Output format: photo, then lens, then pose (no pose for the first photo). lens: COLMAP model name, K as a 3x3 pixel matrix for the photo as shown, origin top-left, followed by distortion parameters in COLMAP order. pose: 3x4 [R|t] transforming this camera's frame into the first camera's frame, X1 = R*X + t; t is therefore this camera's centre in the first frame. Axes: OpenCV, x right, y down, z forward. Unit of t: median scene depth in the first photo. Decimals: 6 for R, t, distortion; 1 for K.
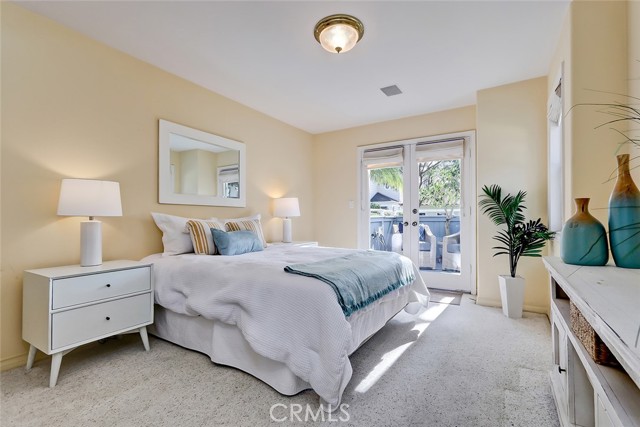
lens RADIAL K [[292.8, 0, 318.8], [0, 292.8, 215.5], [0, 0, 1]] dist [0.007220, -0.001615]
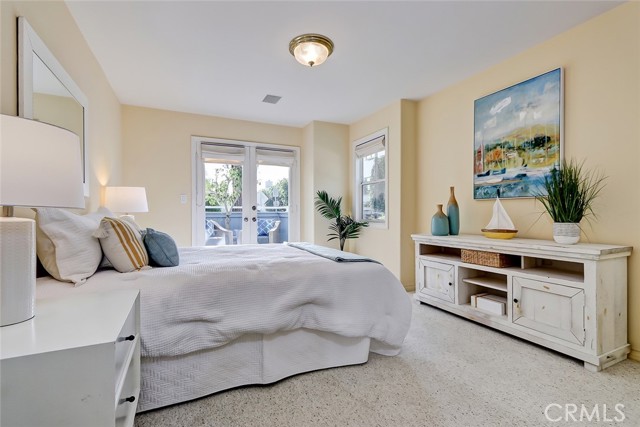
lens RADIAL K [[292.8, 0, 315.3], [0, 292.8, 213.3], [0, 0, 1]] dist [0.007220, -0.001615]
pose [[0.547767, 0.003401, 0.836624, -0.632623], [-0.006977, 0.999976, 0.000504, 0.004773], [-0.836602, -0.006113, 0.547777, 0.272195]]
